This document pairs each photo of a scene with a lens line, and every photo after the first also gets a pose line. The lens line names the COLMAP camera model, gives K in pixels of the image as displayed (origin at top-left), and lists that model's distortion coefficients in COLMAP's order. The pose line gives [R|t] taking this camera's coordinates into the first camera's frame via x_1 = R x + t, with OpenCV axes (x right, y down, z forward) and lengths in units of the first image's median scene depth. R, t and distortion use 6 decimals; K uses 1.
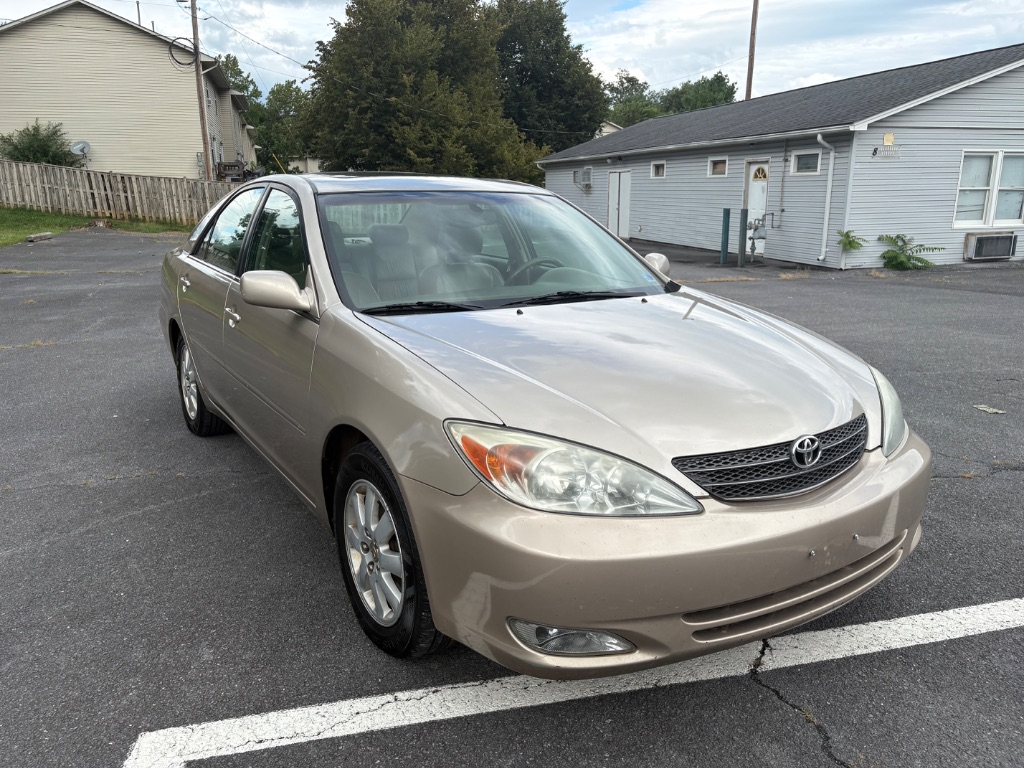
lens RADIAL K [[788.8, 0, 500.7], [0, 788.8, 384.3], [0, 0, 1]] dist [0.018600, -0.012654]
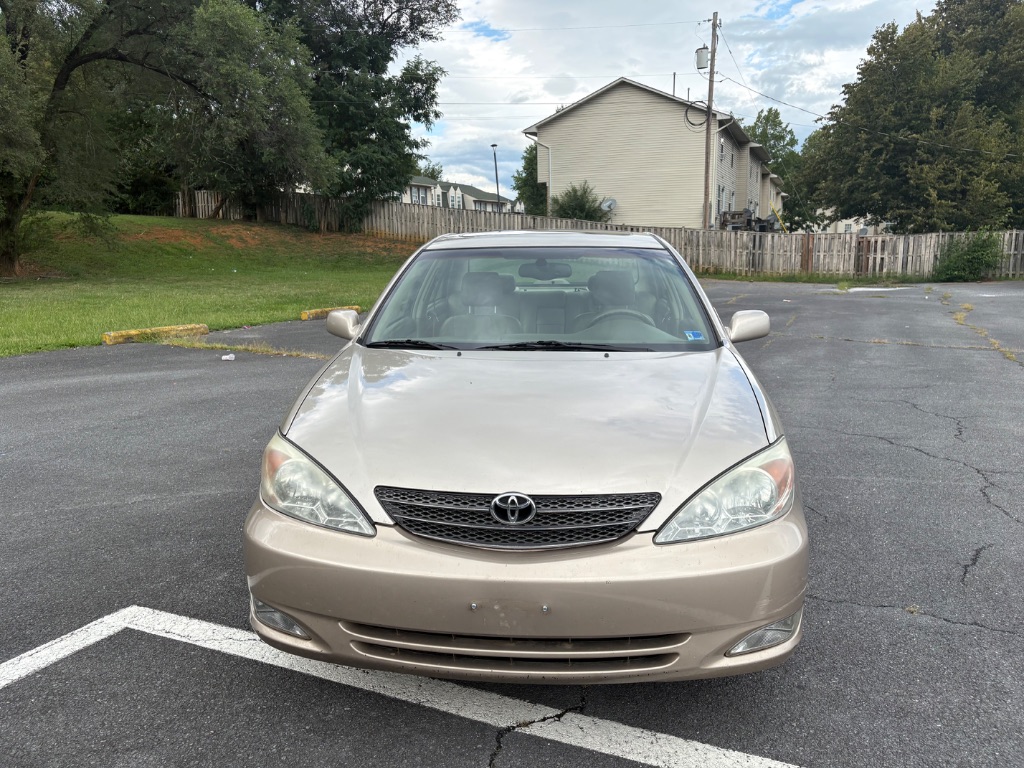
lens RADIAL K [[788.8, 0, 500.7], [0, 788.8, 384.3], [0, 0, 1]] dist [0.018600, -0.012654]
pose [[0.786051, 0.100700, -0.609904, 0.121986], [-0.134878, 0.990809, -0.010241, -0.007353], [0.603267, 0.090313, 0.792409, 0.023567]]
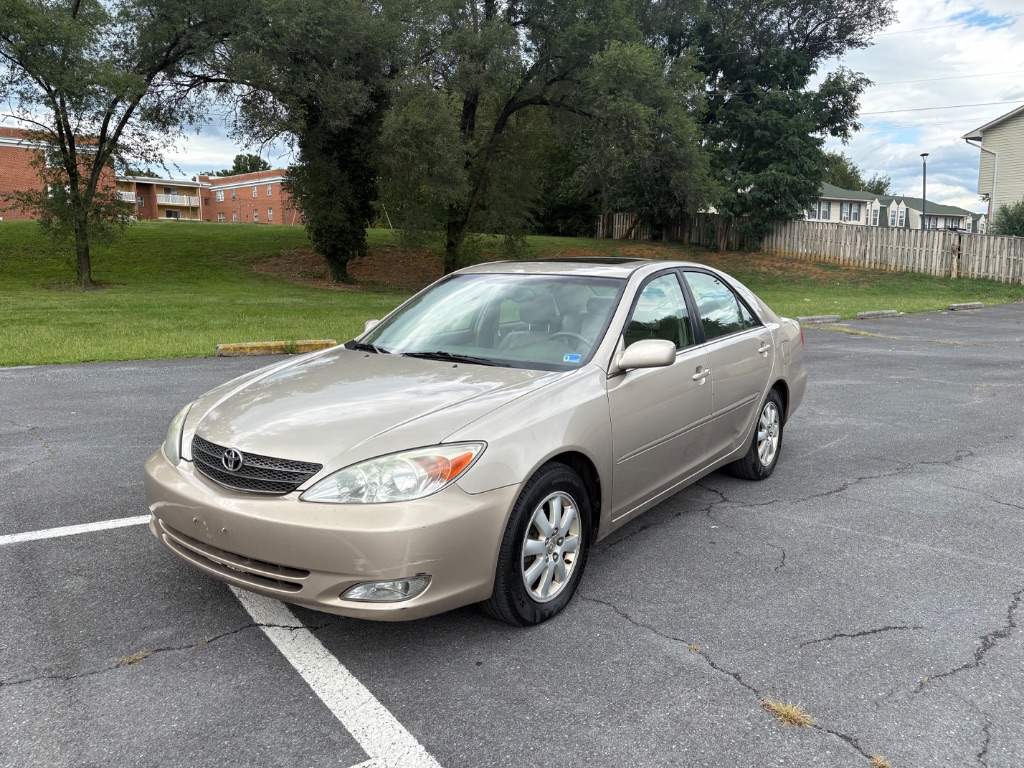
lens RADIAL K [[780.0, 0, 521.8], [0, 780.0, 396.4], [0, 0, 1]] dist [0.029595, -0.003907]
pose [[0.355322, 0.159180, -0.921091, 0.239374], [-0.220857, 0.971790, 0.082744, -0.033772], [0.908278, 0.174029, 0.380454, 0.115440]]
